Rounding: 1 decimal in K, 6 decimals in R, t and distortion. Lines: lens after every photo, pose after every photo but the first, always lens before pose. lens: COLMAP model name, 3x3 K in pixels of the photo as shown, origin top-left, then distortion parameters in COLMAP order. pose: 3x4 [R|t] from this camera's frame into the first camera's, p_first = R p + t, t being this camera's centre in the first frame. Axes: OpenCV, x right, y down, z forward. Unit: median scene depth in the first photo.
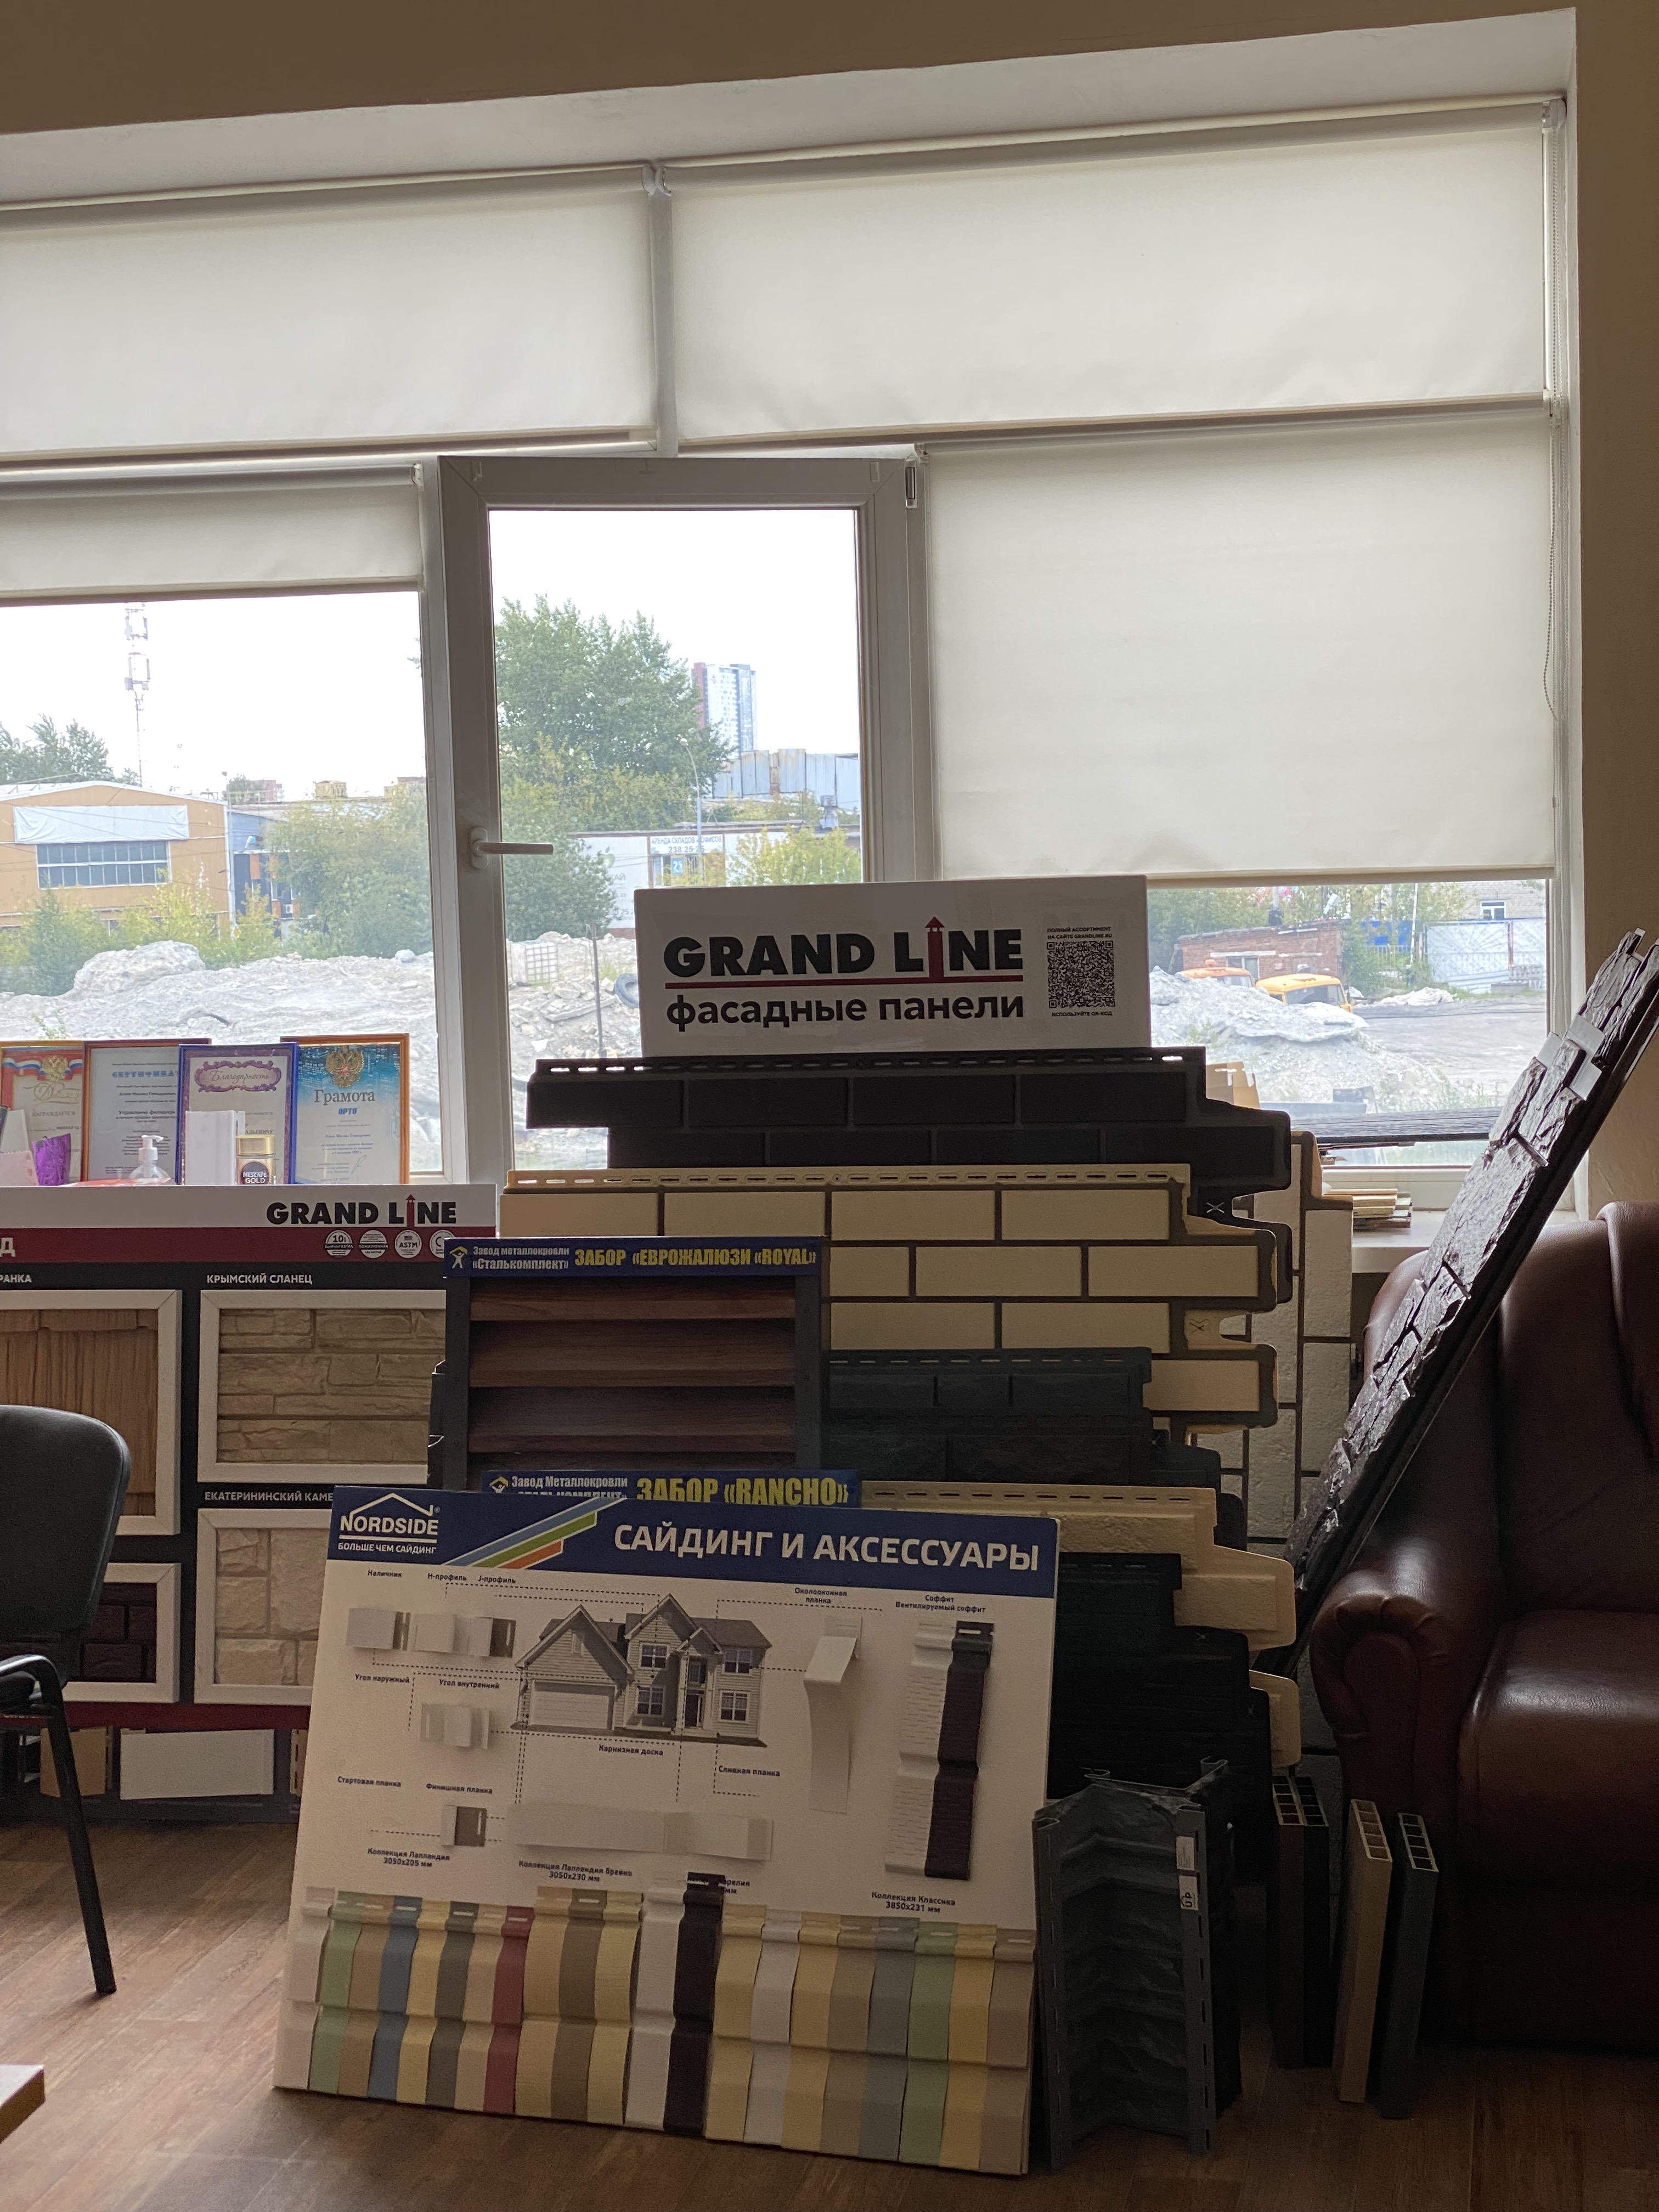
lens RADIAL K [[3297.2, 0, 839.3], [0, 3297.2, 1091.8], [0, 0, 1]] dist [0.106392, 0.097265]
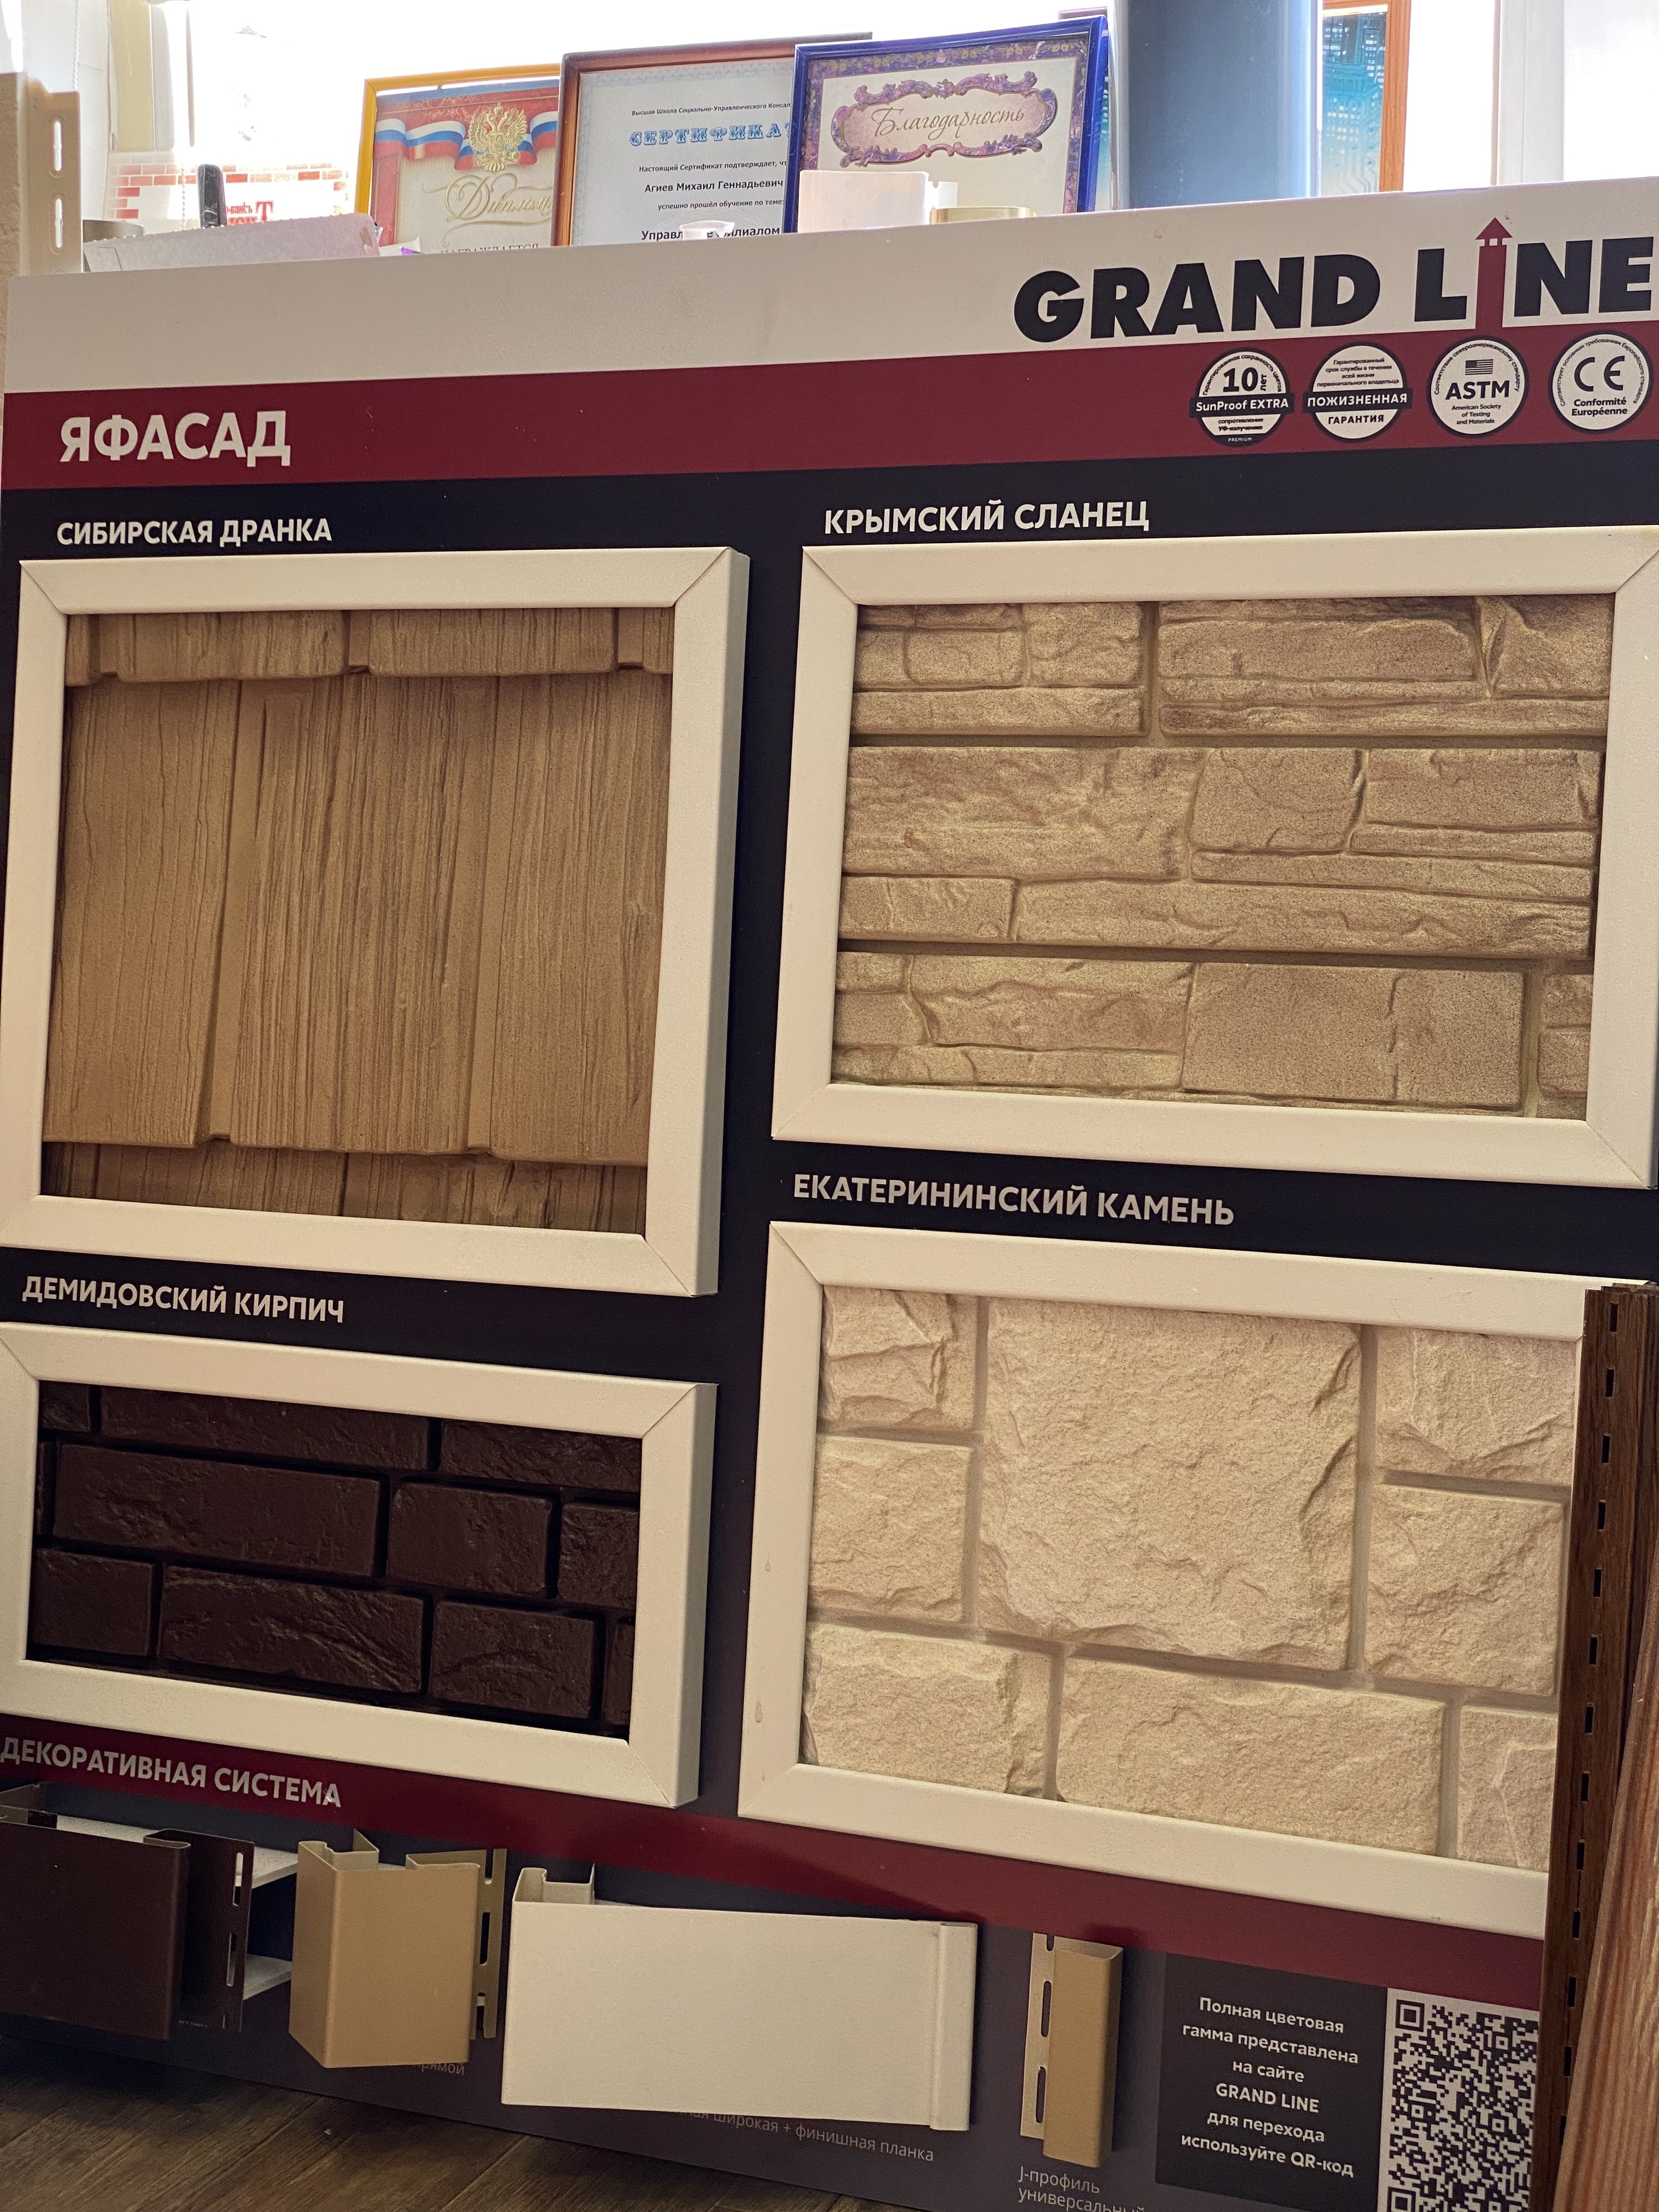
lens RADIAL K [[3306.1, 0, 823.3], [0, 3306.1, 1112.2], [0, 0, 1]] dist [0.141629, -0.179063]
pose [[0.976359, 0.050658, -0.210137, -0.120933], [-0.040073, 0.997719, 0.054331, 0.097323], [0.212410, -0.044626, 0.976161, 0.686316]]
